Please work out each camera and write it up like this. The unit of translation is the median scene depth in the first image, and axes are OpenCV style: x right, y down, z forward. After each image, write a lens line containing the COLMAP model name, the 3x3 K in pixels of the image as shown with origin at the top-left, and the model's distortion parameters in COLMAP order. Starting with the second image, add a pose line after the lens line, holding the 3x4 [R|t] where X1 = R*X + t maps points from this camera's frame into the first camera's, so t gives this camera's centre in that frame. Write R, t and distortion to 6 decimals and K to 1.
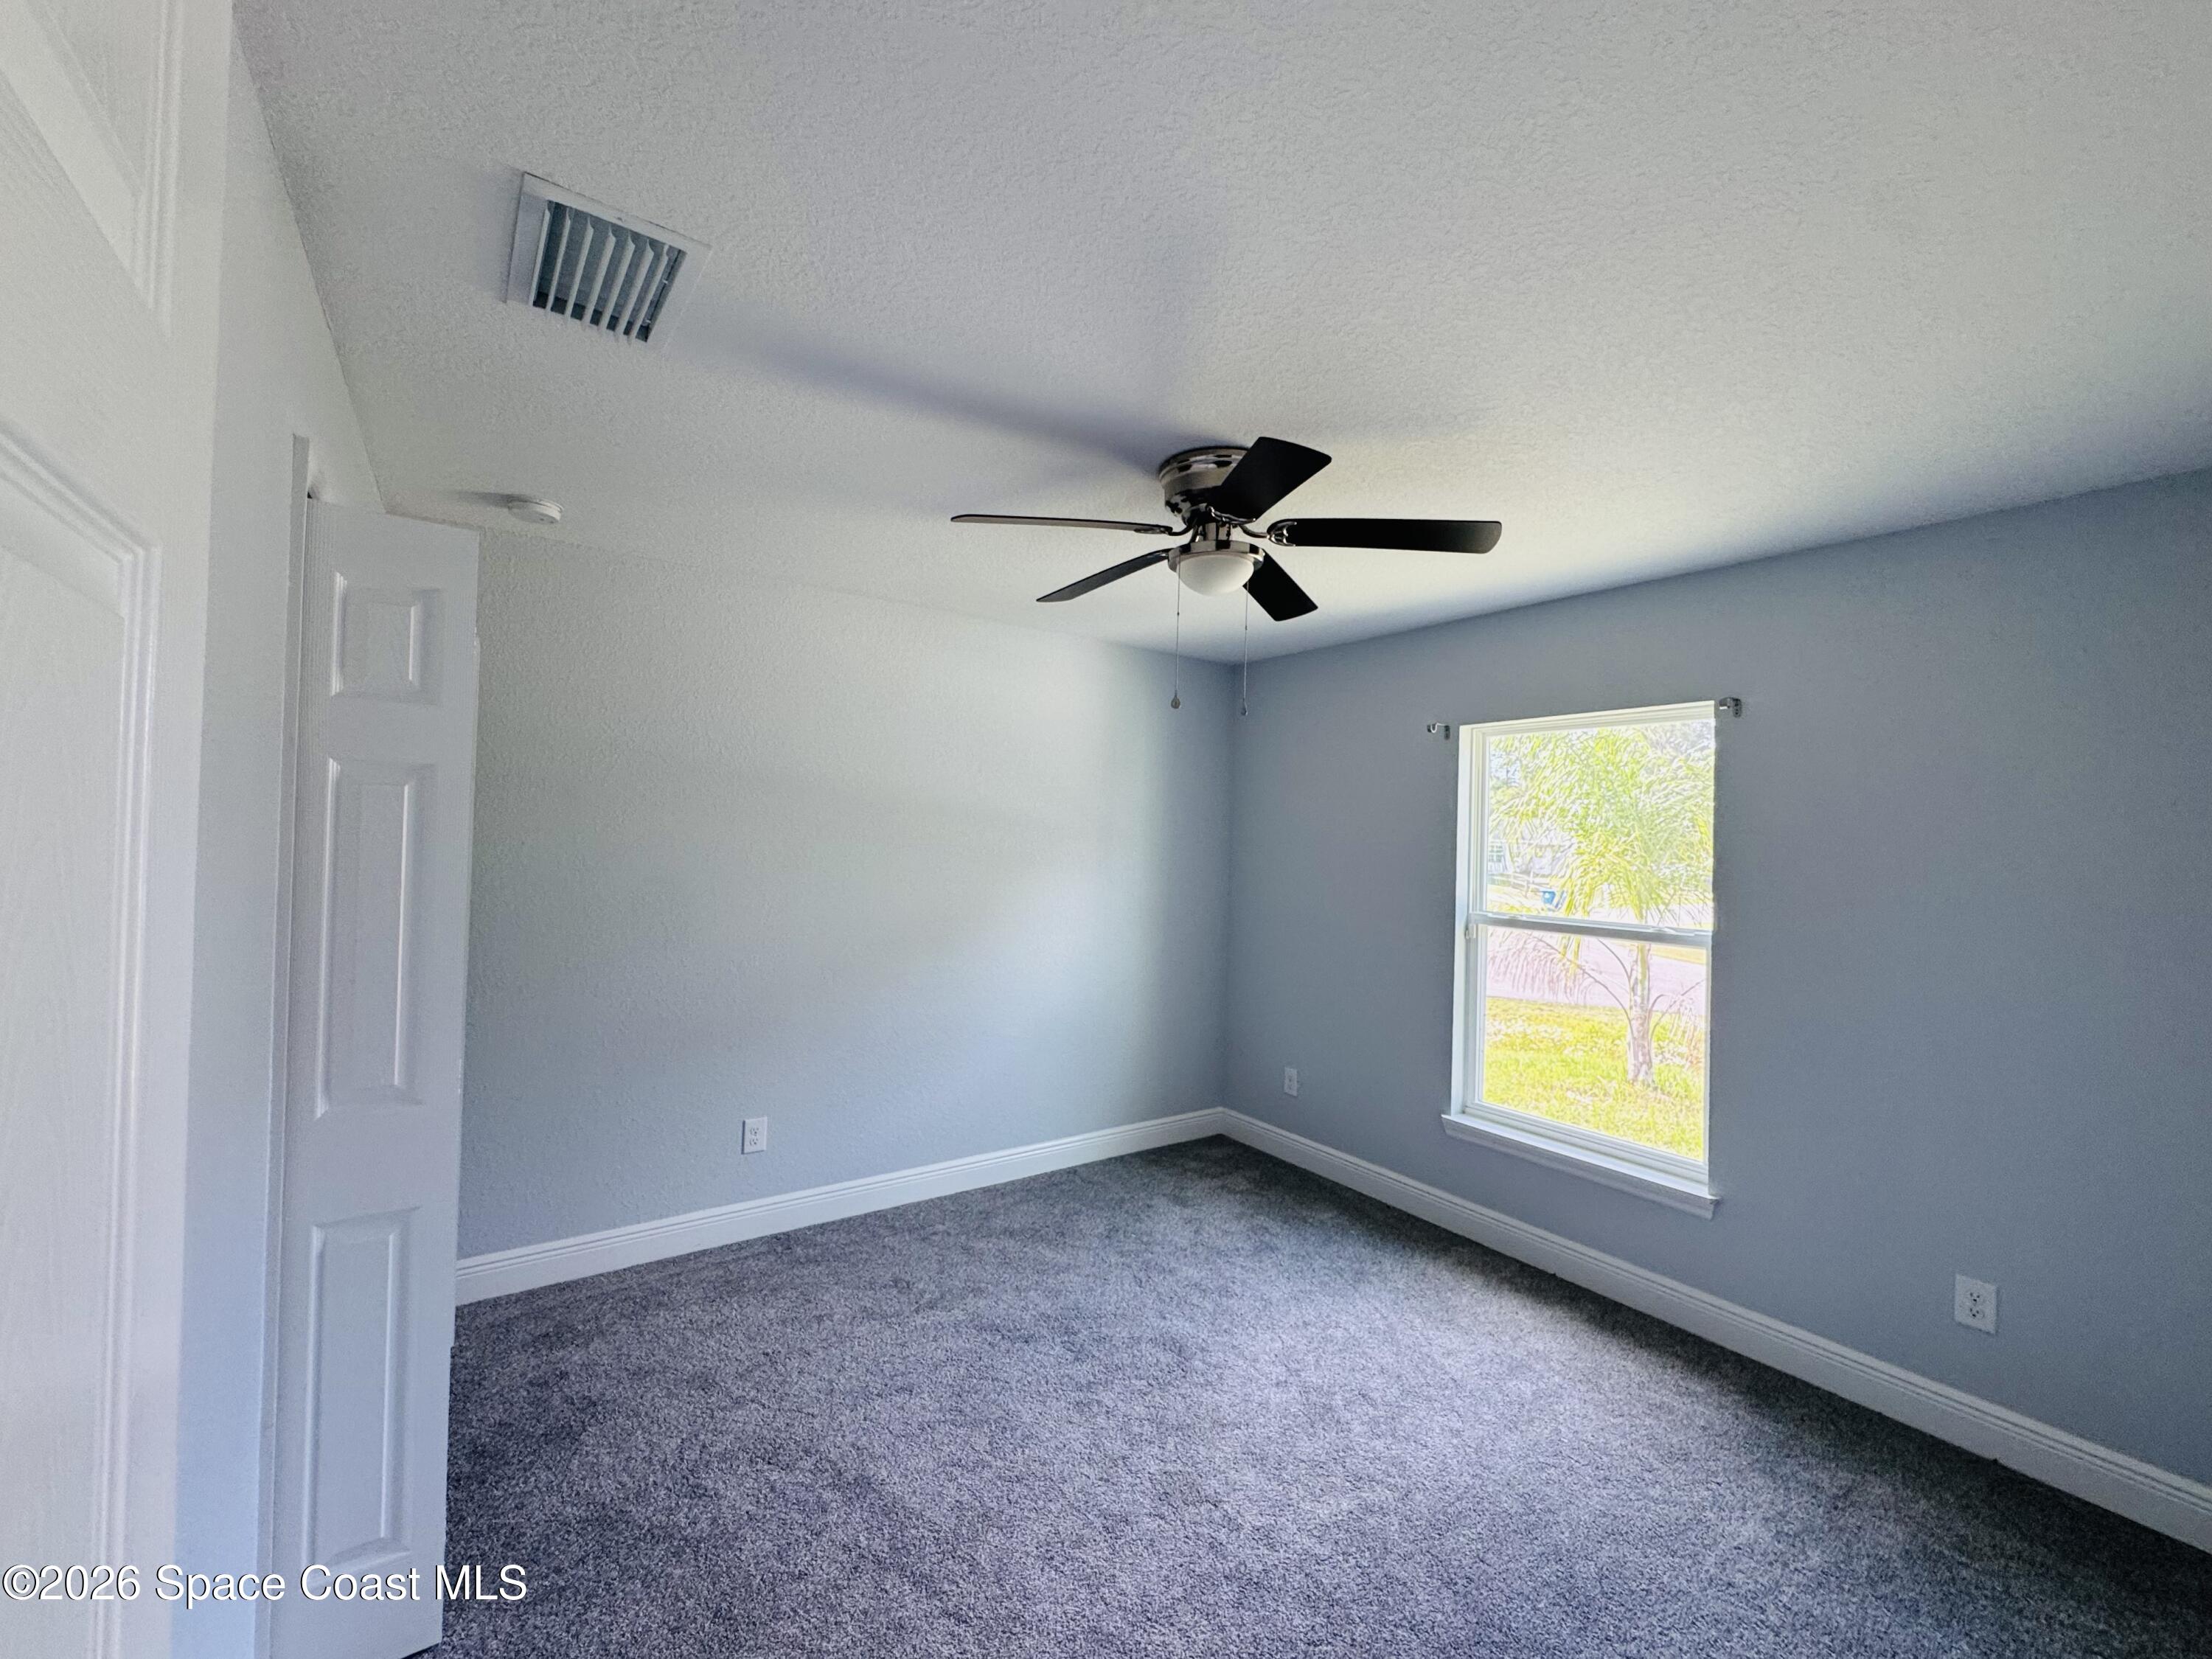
lens RADIAL K [[900.4, 0, 1093.9], [0, 900.4, 830.5], [0, 0, 1]] dist [-0.006471, 0.001244]
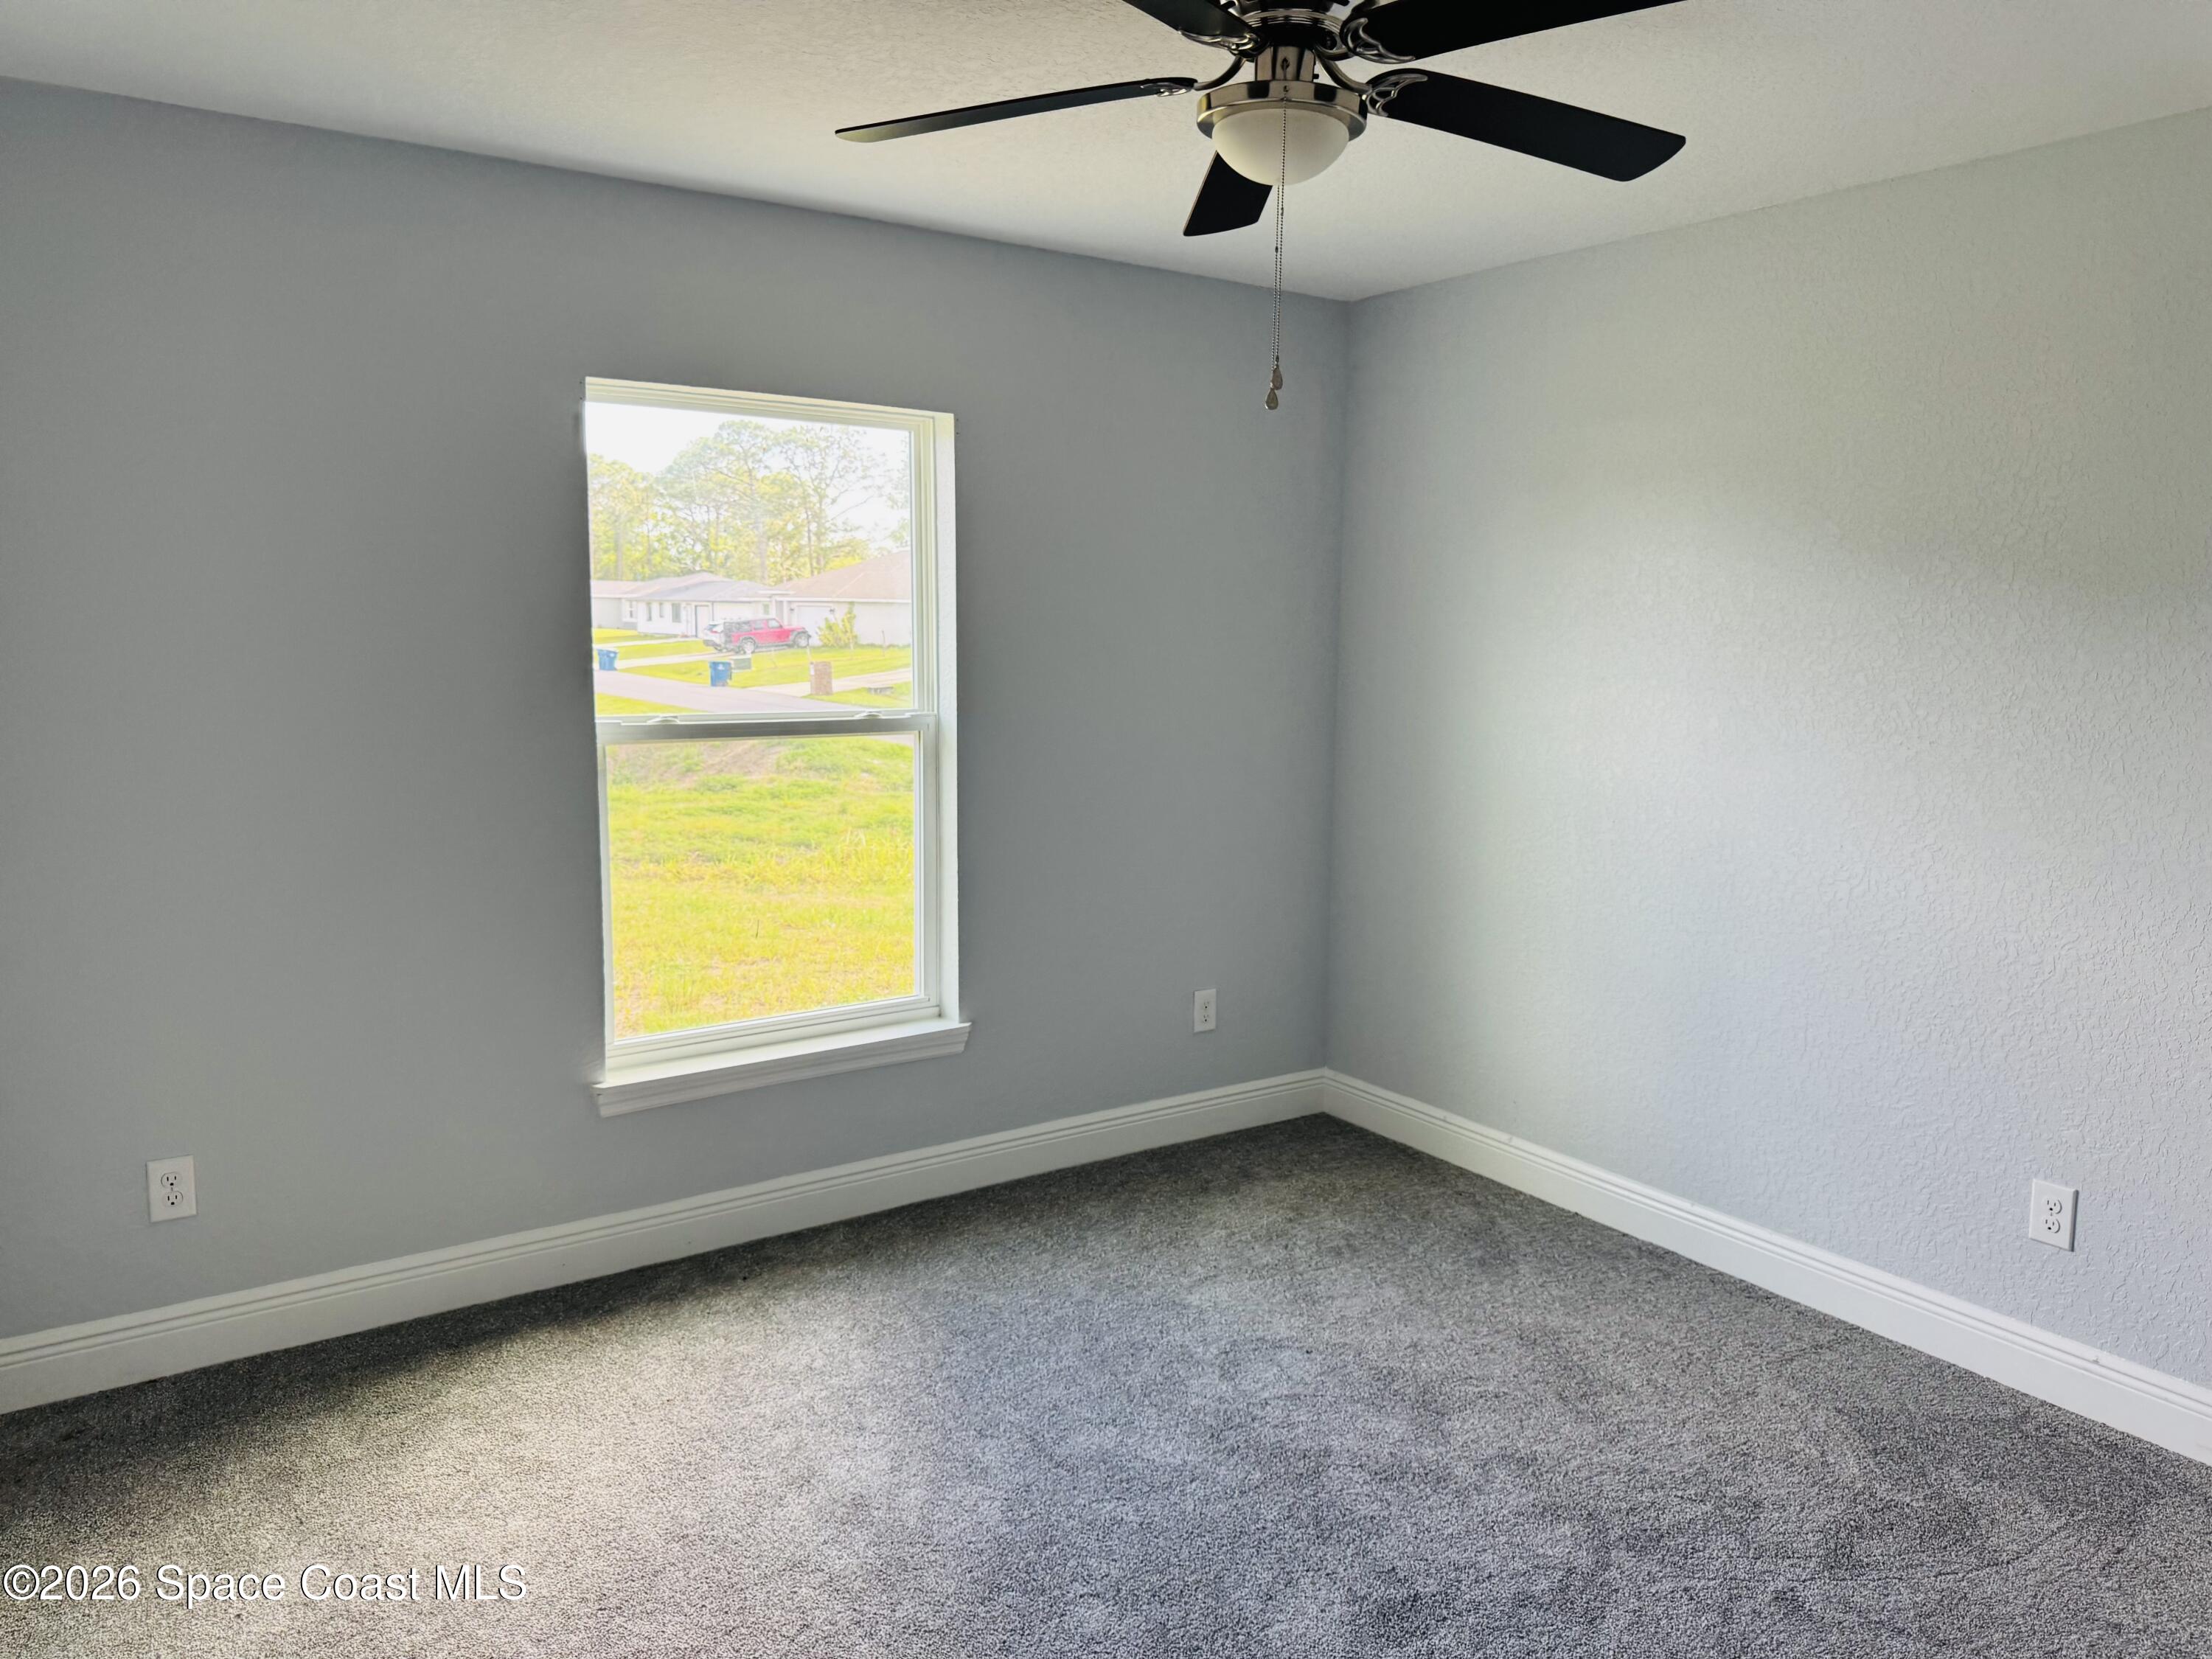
lens RADIAL K [[1522.2, 0, 1093.3], [0, 1522.2, 820.6], [0, 0, 1]] dist [0.126335, -0.177025]
pose [[0.036882, -0.175174, 0.983846, -0.674224], [-0.022387, 0.984124, 0.176063, -0.034634], [-0.999069, -0.028519, 0.032375, 0.832651]]
